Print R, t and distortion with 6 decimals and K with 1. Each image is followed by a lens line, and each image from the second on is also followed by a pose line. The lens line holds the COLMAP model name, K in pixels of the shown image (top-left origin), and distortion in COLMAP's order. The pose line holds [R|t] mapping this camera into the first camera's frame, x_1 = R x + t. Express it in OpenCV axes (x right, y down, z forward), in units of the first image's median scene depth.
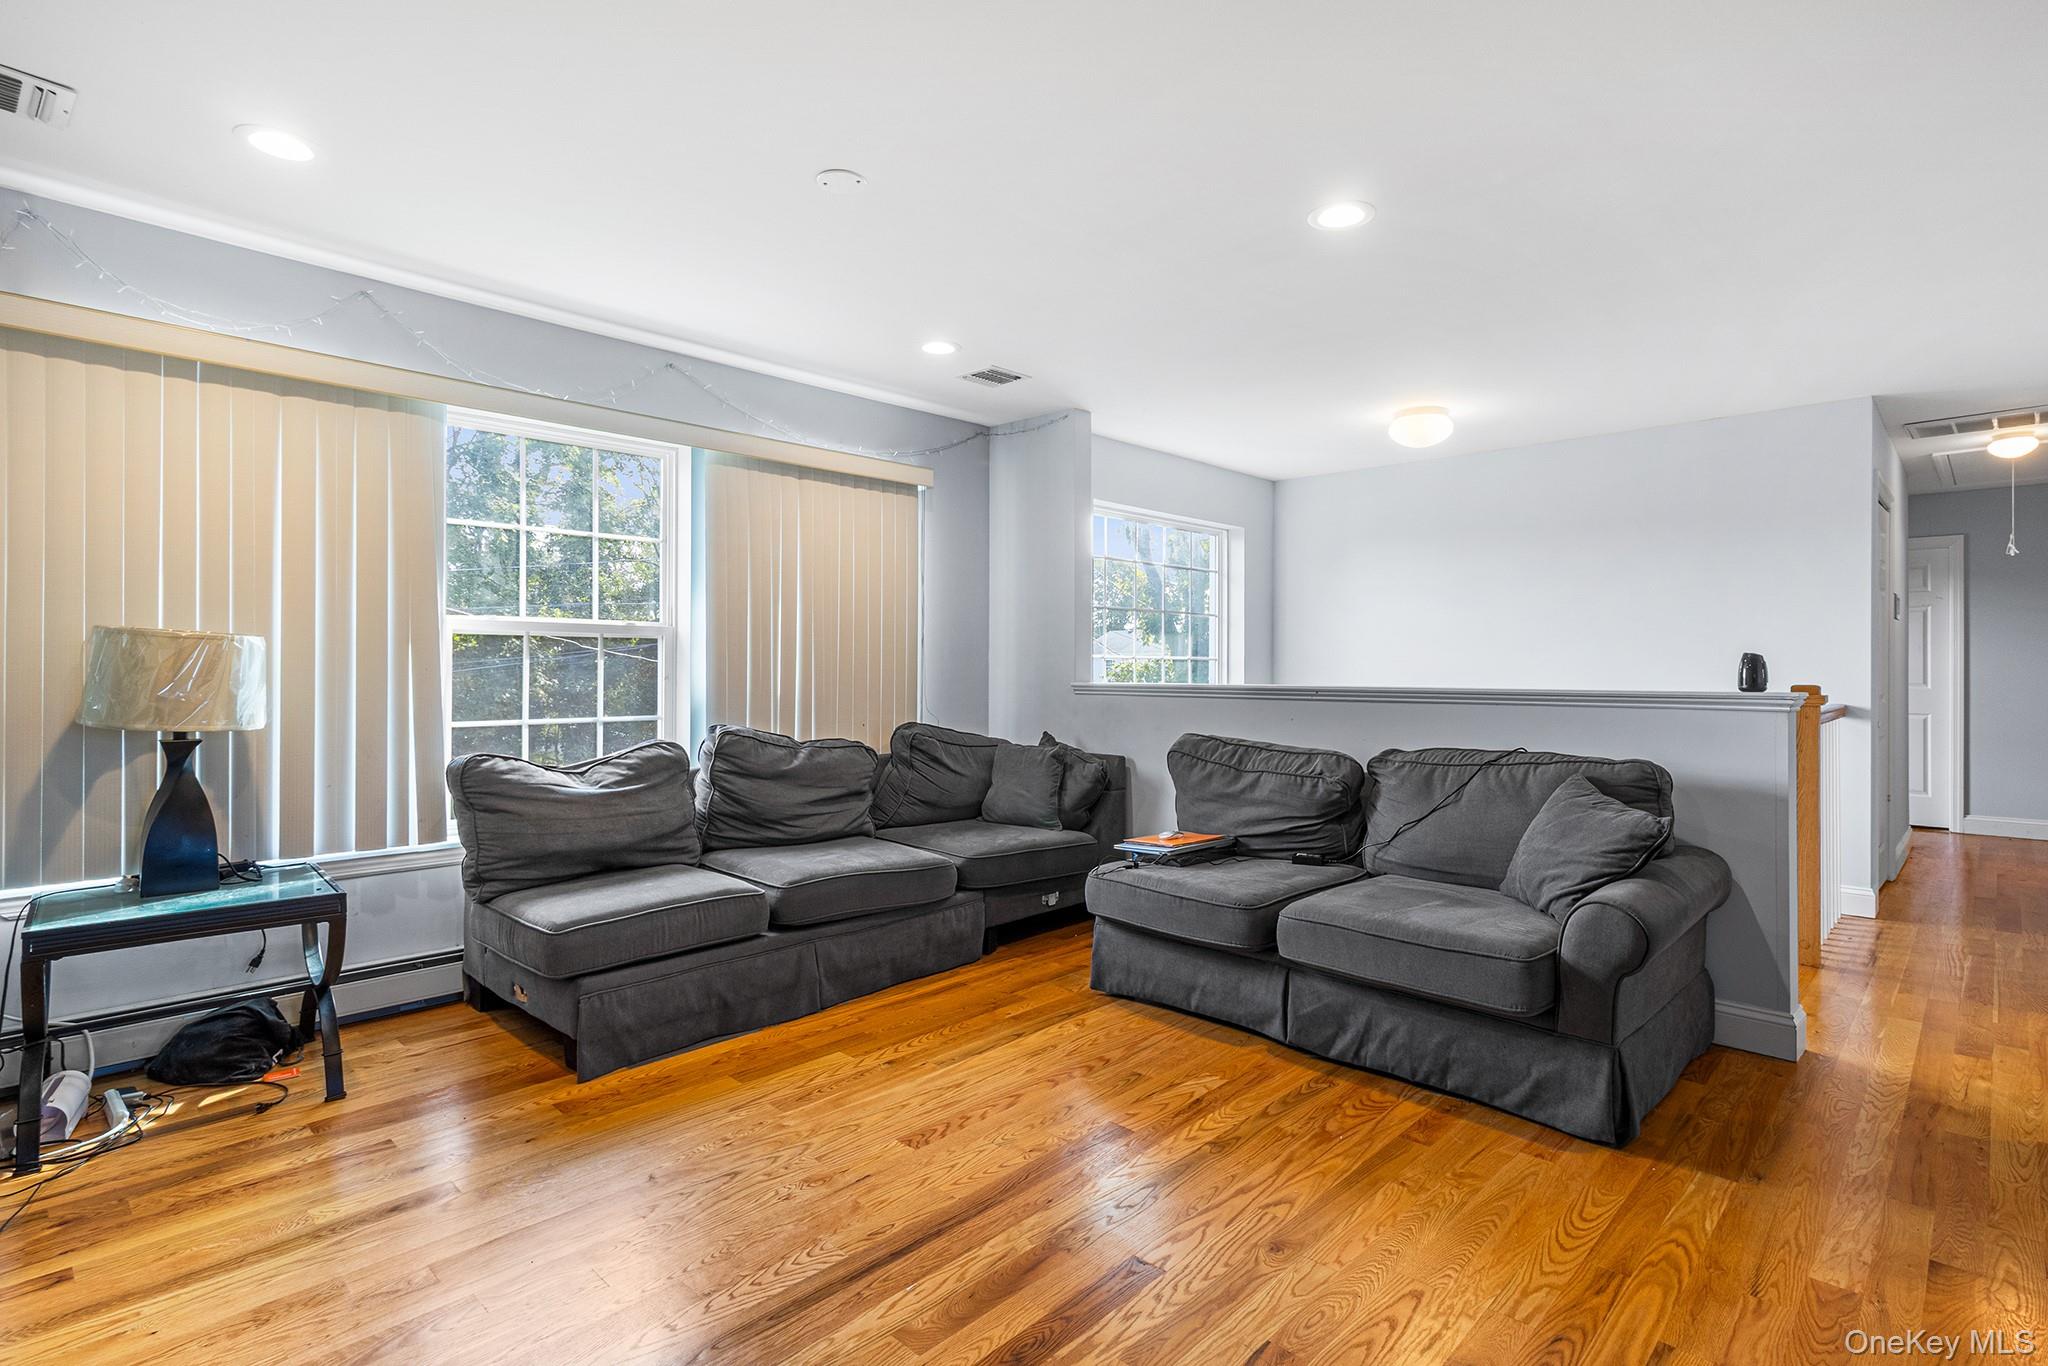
lens RADIAL K [[1006.0, 0, 1067.6], [0, 1006.0, 655.7], [0, 0, 1]] dist [0.003524, 0.001612]
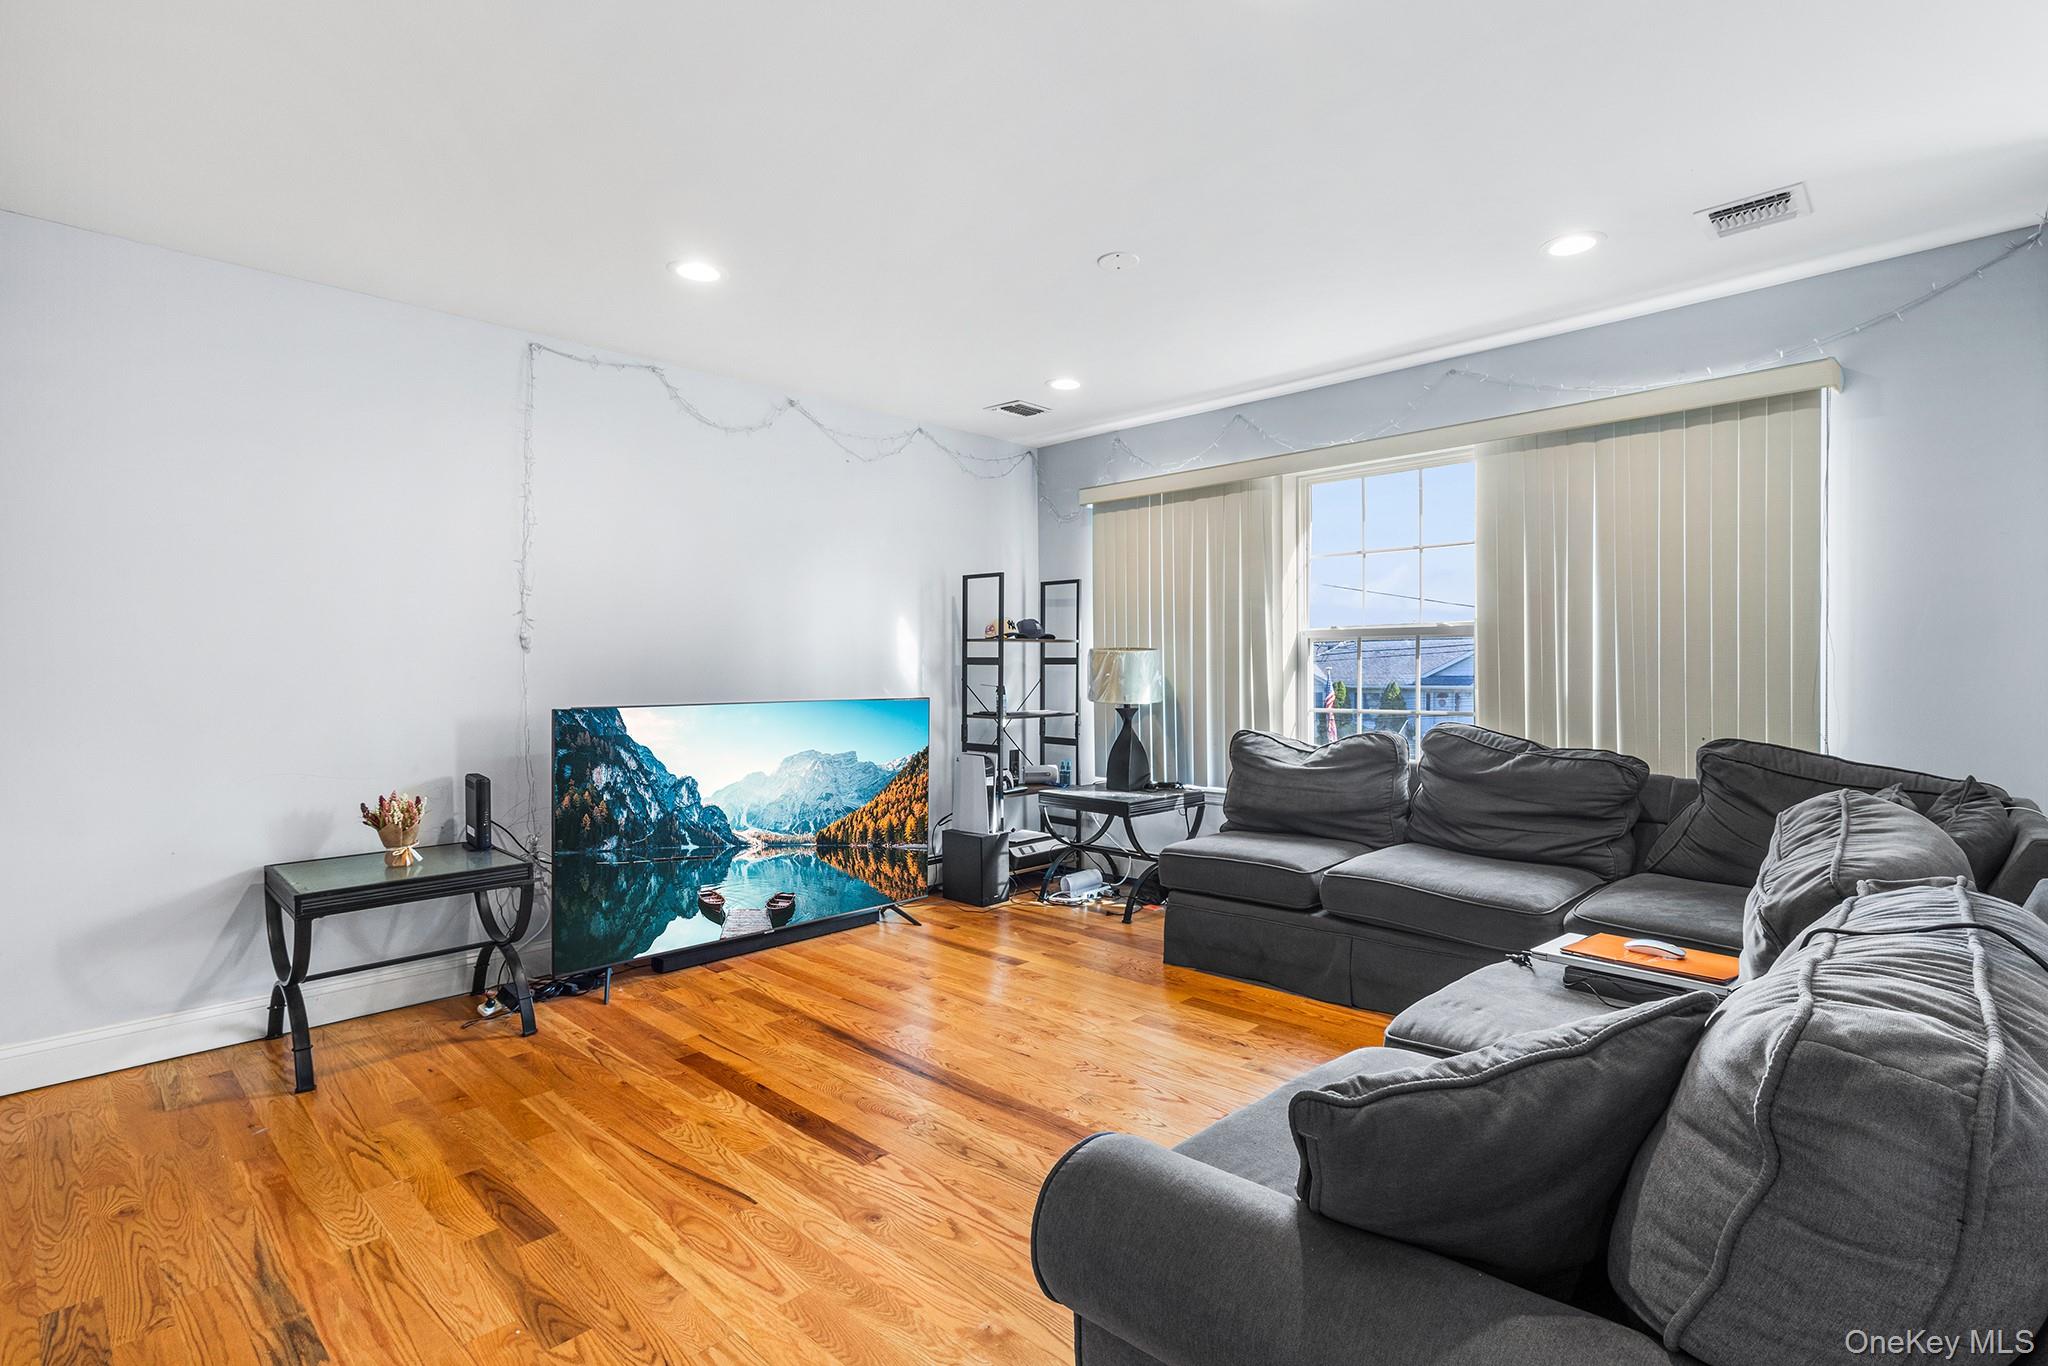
lens RADIAL K [[984.3, 0, 1059.7], [0, 984.3, 669.3], [0, 0, 1]] dist [0.000657, 0.000210]
pose [[-0.002688, -0.003255, -0.999991, 0.816630], [0.016419, 0.999860, -0.003299, 0.016578], [0.999862, -0.016428, -0.002634, 0.798633]]
